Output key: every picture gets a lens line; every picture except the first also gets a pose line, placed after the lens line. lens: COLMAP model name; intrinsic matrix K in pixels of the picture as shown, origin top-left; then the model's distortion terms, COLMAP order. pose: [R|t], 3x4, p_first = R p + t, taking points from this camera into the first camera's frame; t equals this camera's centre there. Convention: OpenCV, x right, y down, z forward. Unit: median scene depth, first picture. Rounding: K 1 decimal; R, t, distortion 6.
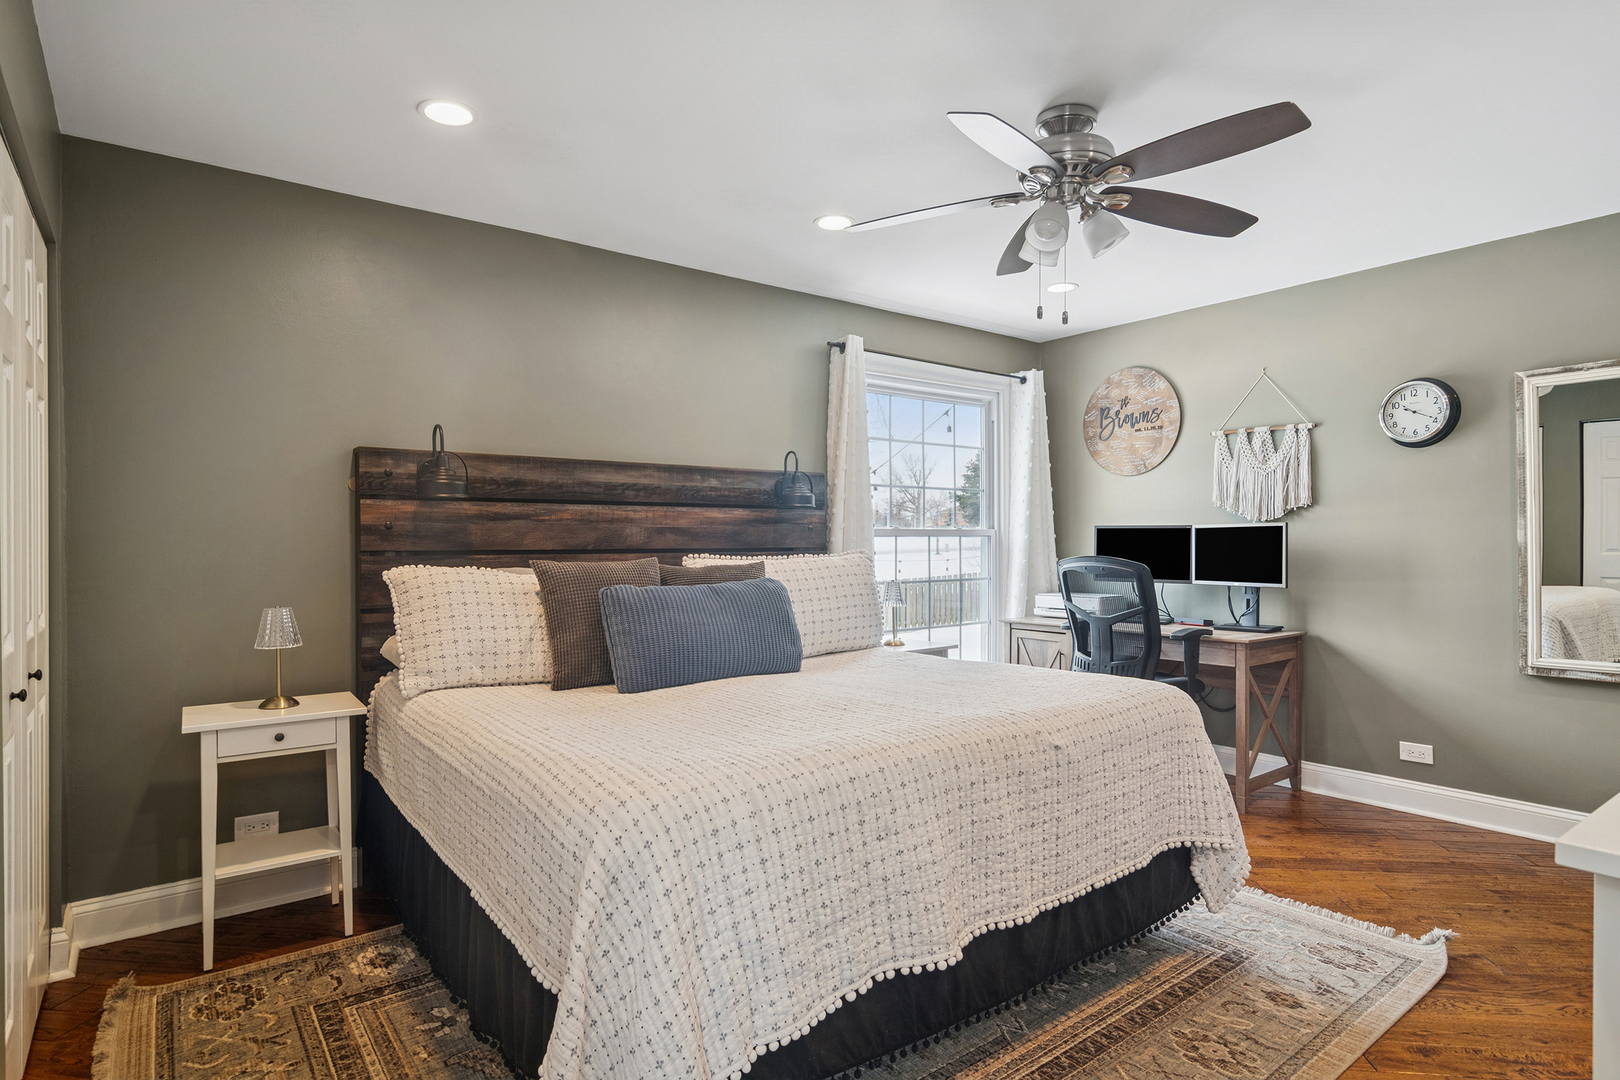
lens RADIAL K [[874.4, 0, 808.7], [0, 874.4, 544.0], [0, 0, 1]] dist [0.000440, 0.001458]
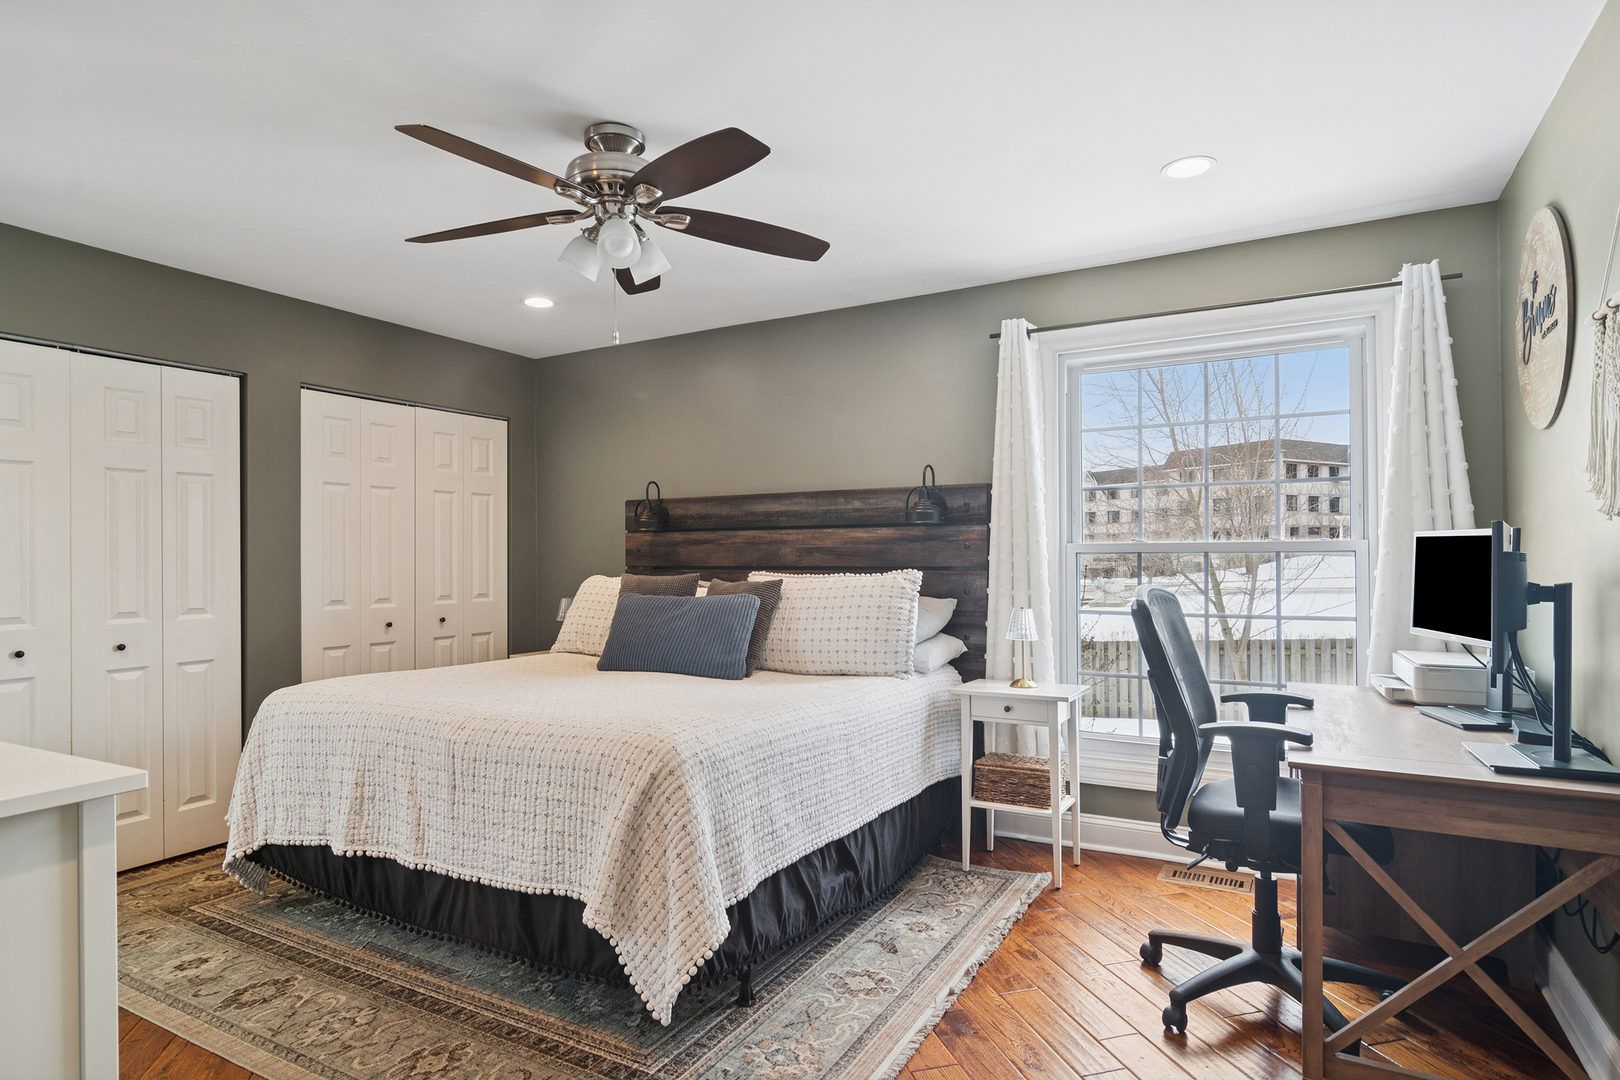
lens RADIAL K [[874.4, 0, 806.7], [0, 874.4, 544.8], [0, 0, 1]] dist [0.000440, 0.001458]
pose [[0.385947, -0.012471, -0.922437, 0.915701], [0.000421, 0.999911, -0.013342, -0.007670], [0.922521, 0.004761, 0.385918, 0.582906]]
